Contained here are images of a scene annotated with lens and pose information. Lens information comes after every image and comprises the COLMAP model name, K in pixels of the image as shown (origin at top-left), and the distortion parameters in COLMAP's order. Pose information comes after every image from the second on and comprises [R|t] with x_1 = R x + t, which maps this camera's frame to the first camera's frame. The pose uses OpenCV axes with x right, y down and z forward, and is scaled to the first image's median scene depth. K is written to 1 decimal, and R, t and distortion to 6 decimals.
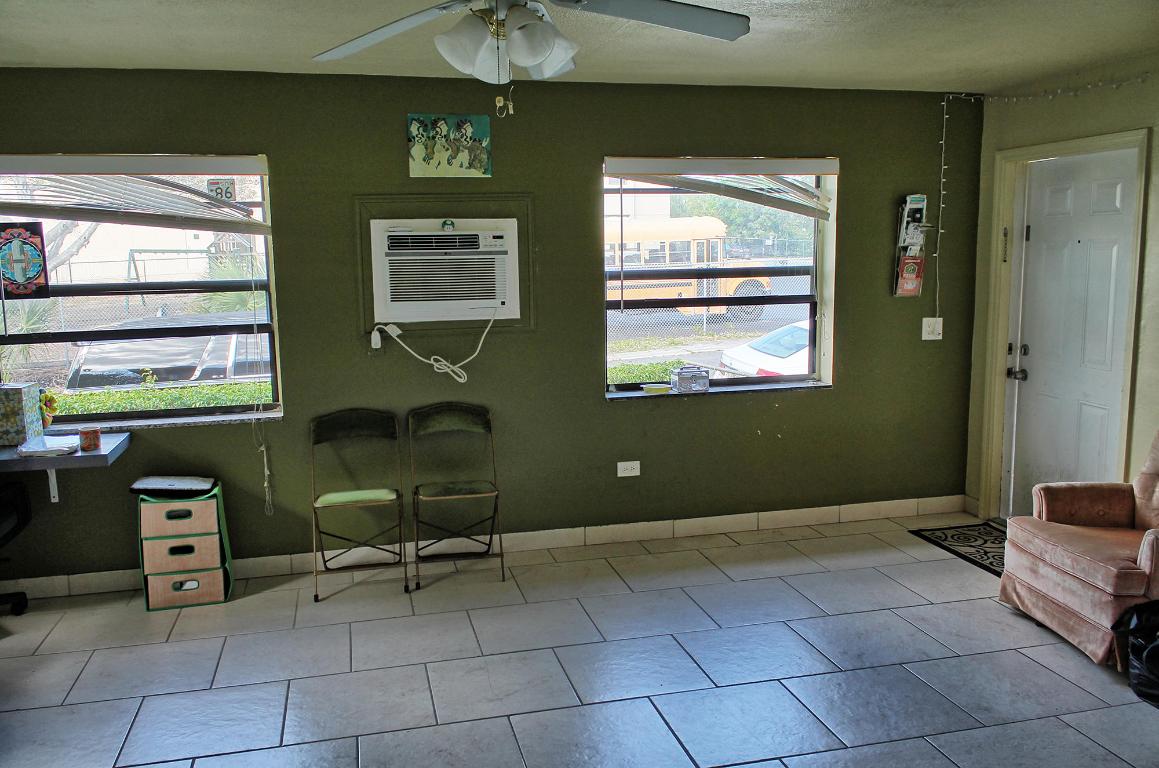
lens RADIAL K [[941.7, 0, 579.5], [0, 941.7, 384.0], [0, 0, 1]] dist [0.056906, -0.097269]
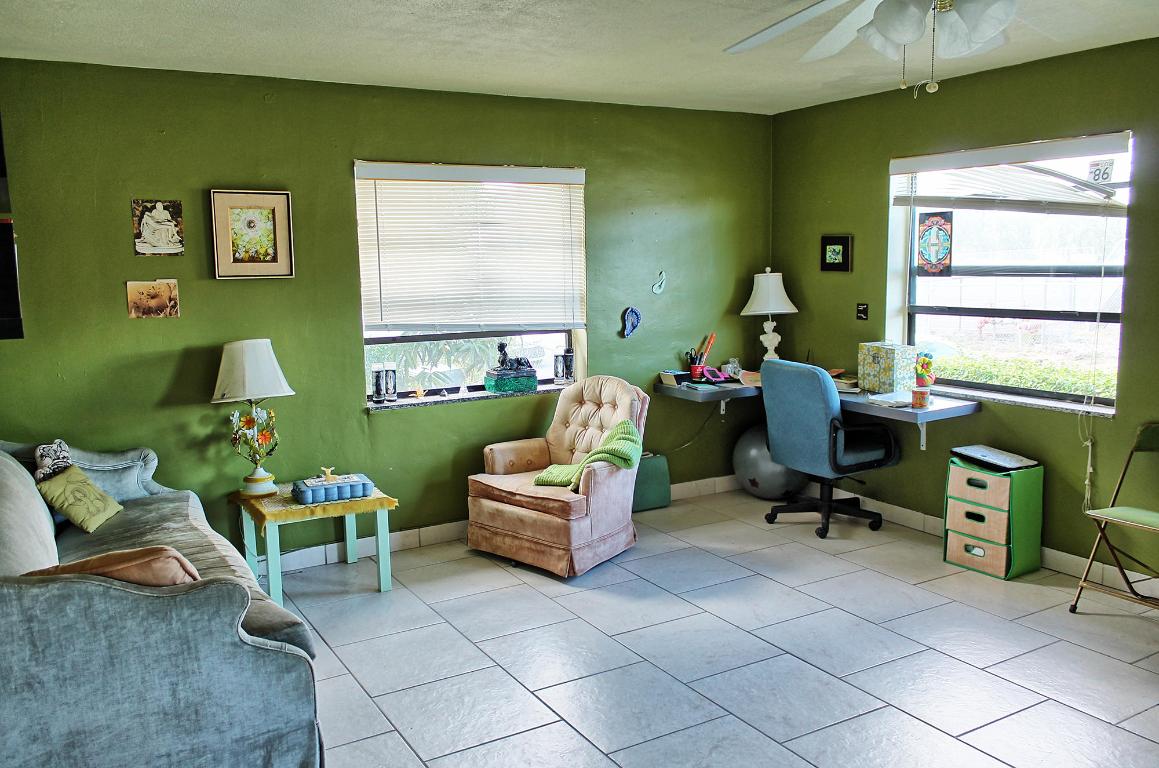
lens RADIAL K [[941.7, 0, 579.5], [0, 941.7, 384.0], [0, 0, 1]] dist [0.056906, -0.097269]
pose [[0.285387, 0.145475, -0.947307, 0.424975], [-0.123160, 0.985785, 0.114281, -0.037884], [0.950466, 0.084056, 0.299247, 0.233497]]
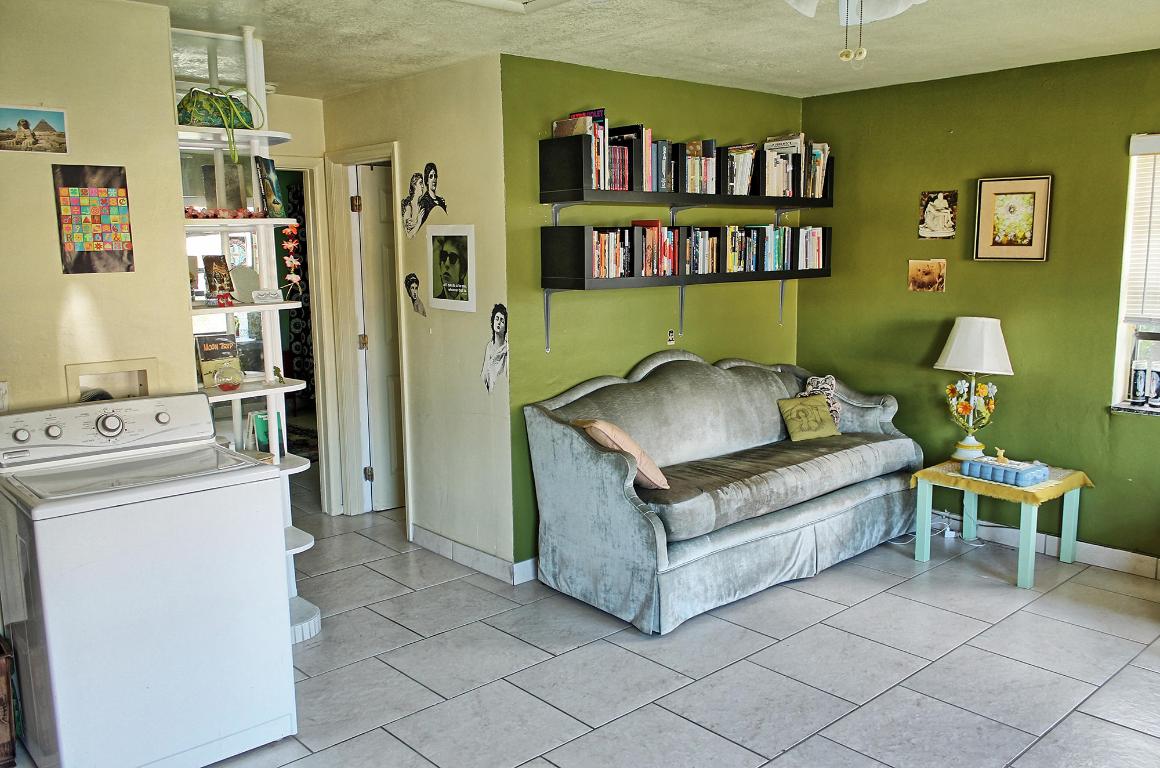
lens RADIAL K [[942.5, 0, 580.0], [0, 942.5, 384.0], [0, 0, 1]] dist [0.056906, -0.097269]
pose [[-0.882434, 0.097401, -0.460242, 0.282064], [-0.040413, 0.959020, 0.280441, -0.137409], [0.468697, 0.266071, -0.842336, 0.903589]]
